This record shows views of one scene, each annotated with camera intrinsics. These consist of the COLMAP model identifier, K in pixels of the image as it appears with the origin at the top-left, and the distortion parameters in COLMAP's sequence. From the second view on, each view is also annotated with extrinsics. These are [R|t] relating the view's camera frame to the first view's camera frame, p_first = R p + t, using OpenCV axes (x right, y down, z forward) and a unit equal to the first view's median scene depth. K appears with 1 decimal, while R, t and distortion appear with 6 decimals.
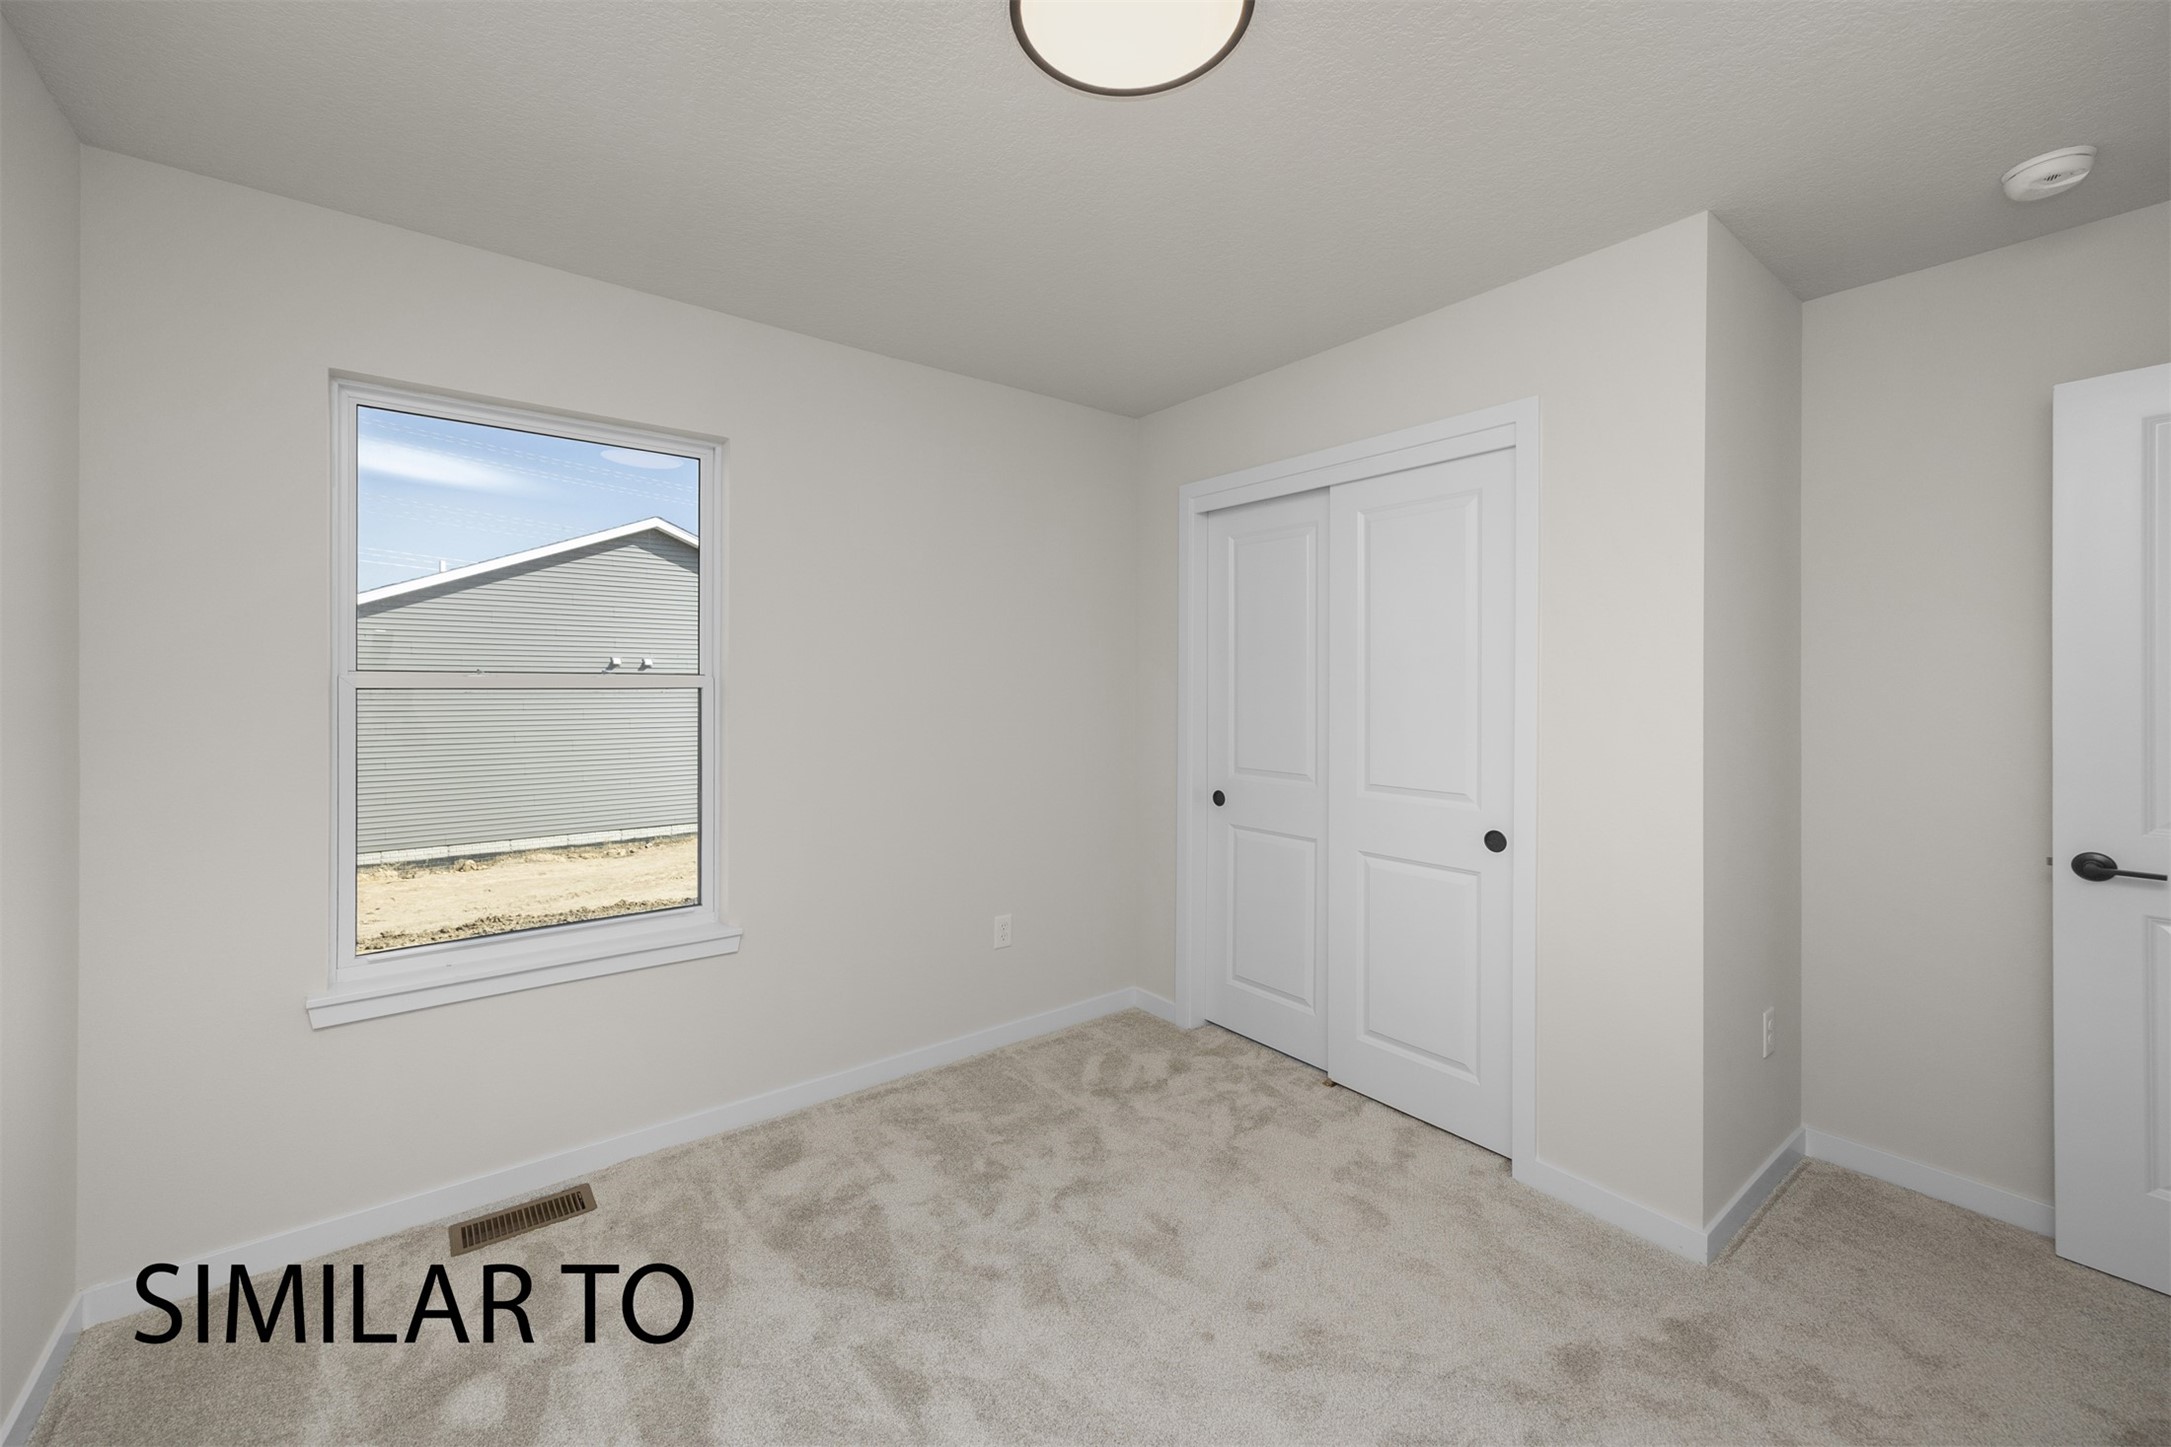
lens RADIAL K [[850.5, 0, 1072.6], [0, 850.5, 693.1], [0, 0, 1]] dist [-0.002790, 0.000037]
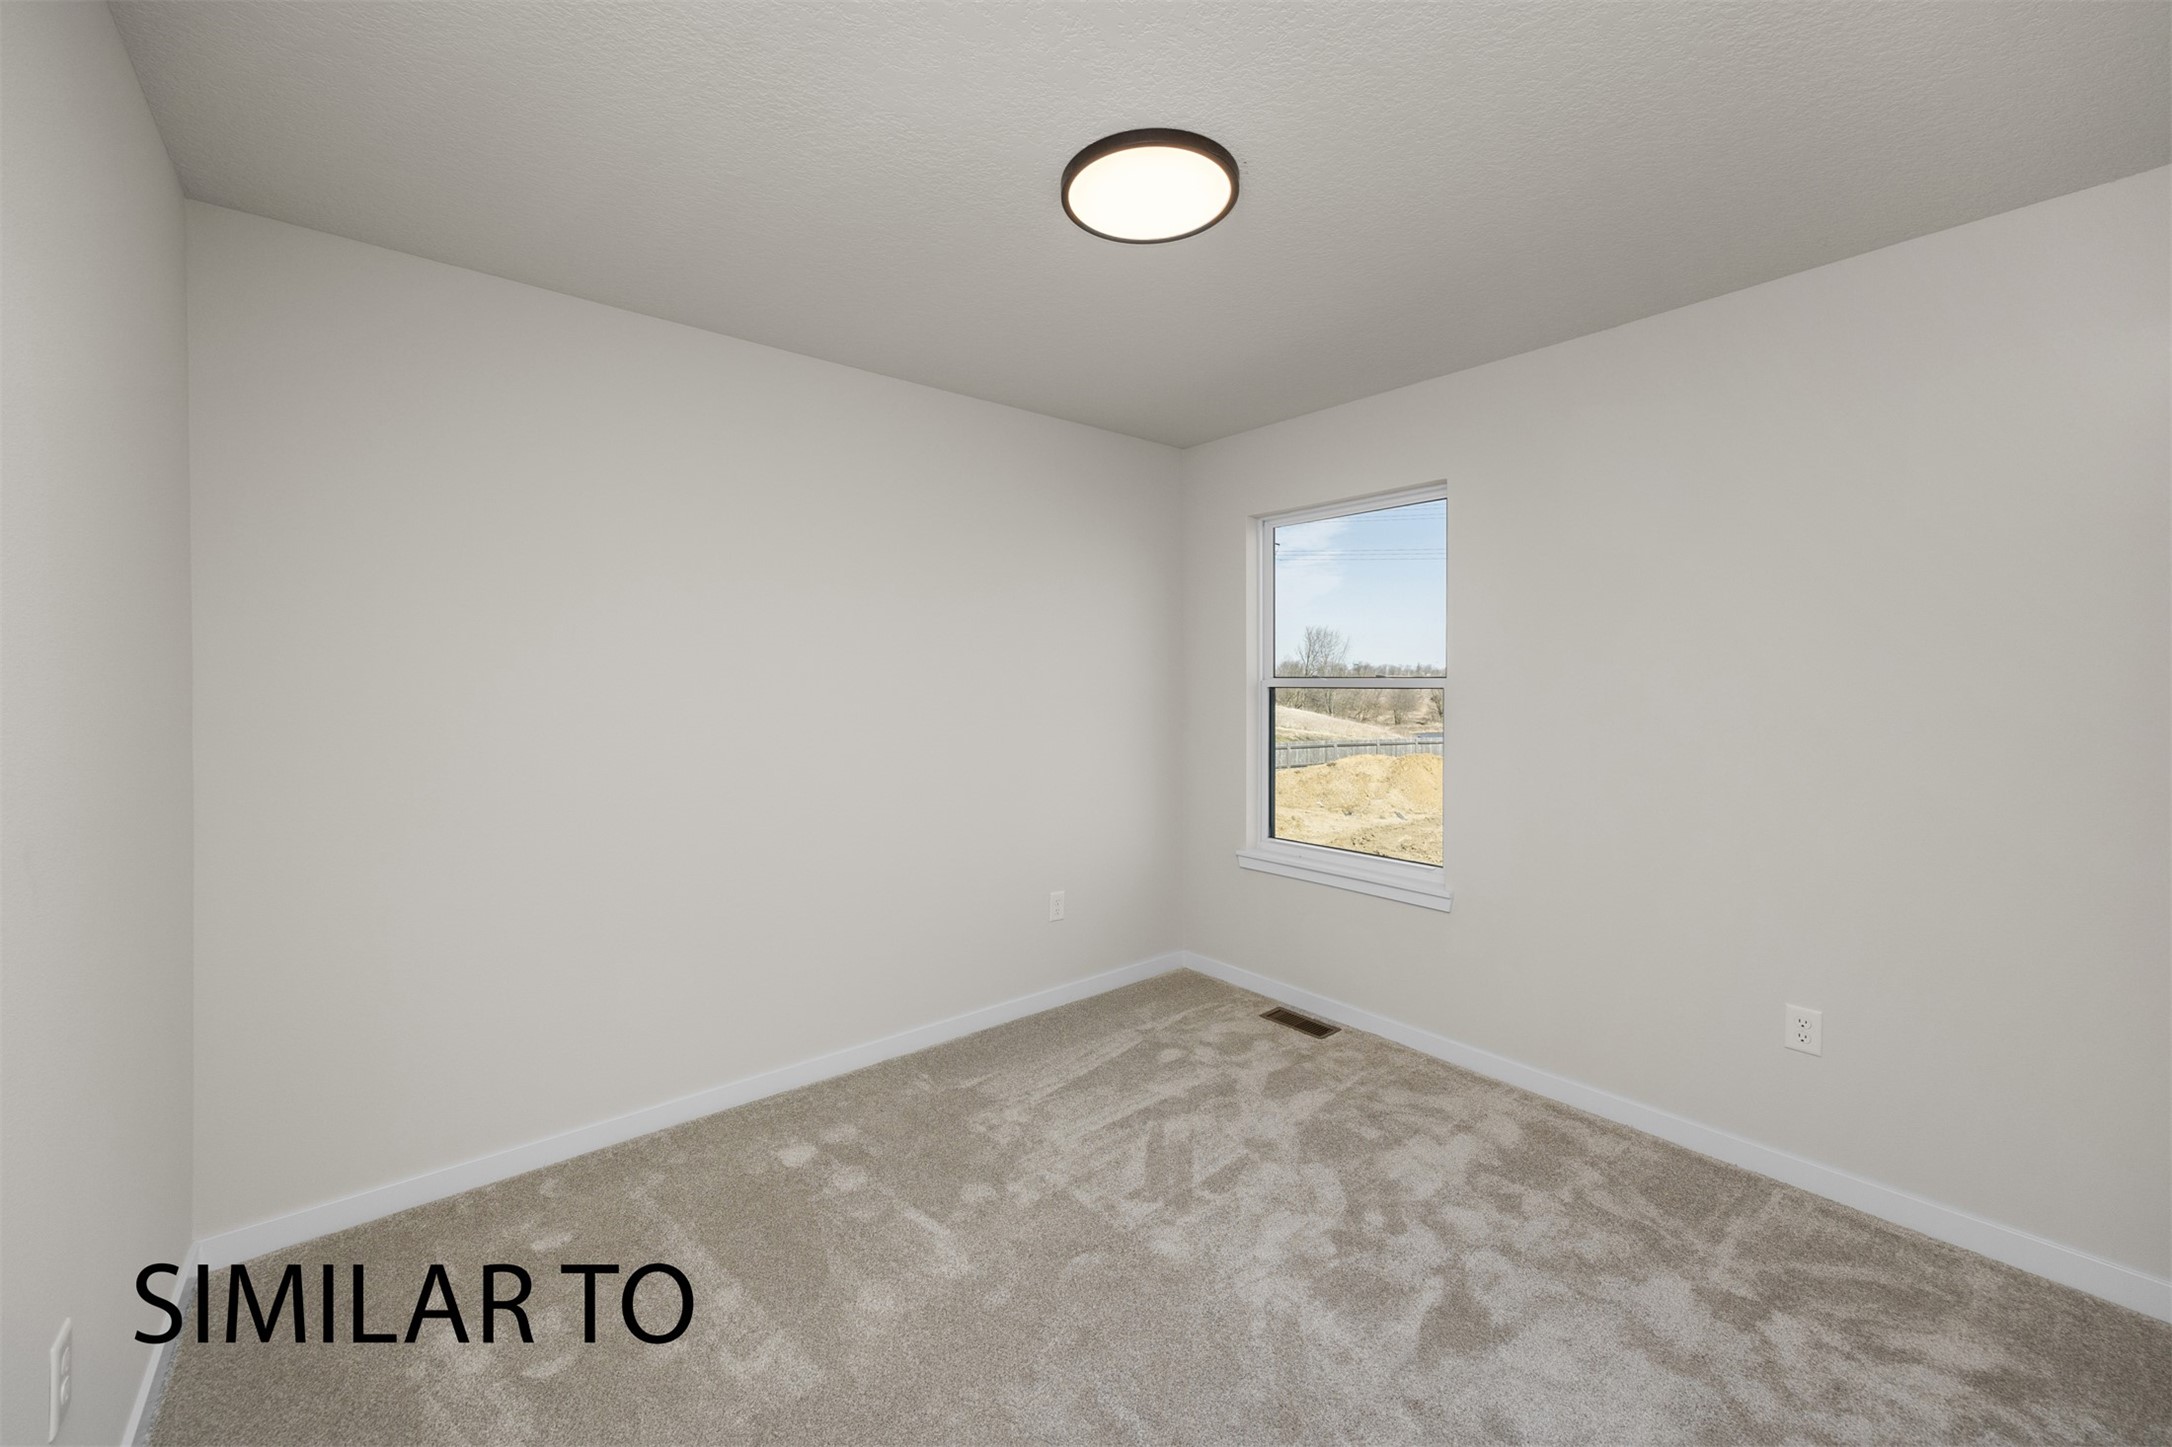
lens RADIAL K [[835.0, 0, 1068.7], [0, 835.0, 705.4], [0, 0, 1]] dist [-0.002319, -0.000015]
pose [[0.015912, 0.025146, -0.999557, 0.745190], [-0.005801, 0.999669, 0.025056, -0.007657], [0.999857, 0.005399, 0.016053, 0.455848]]
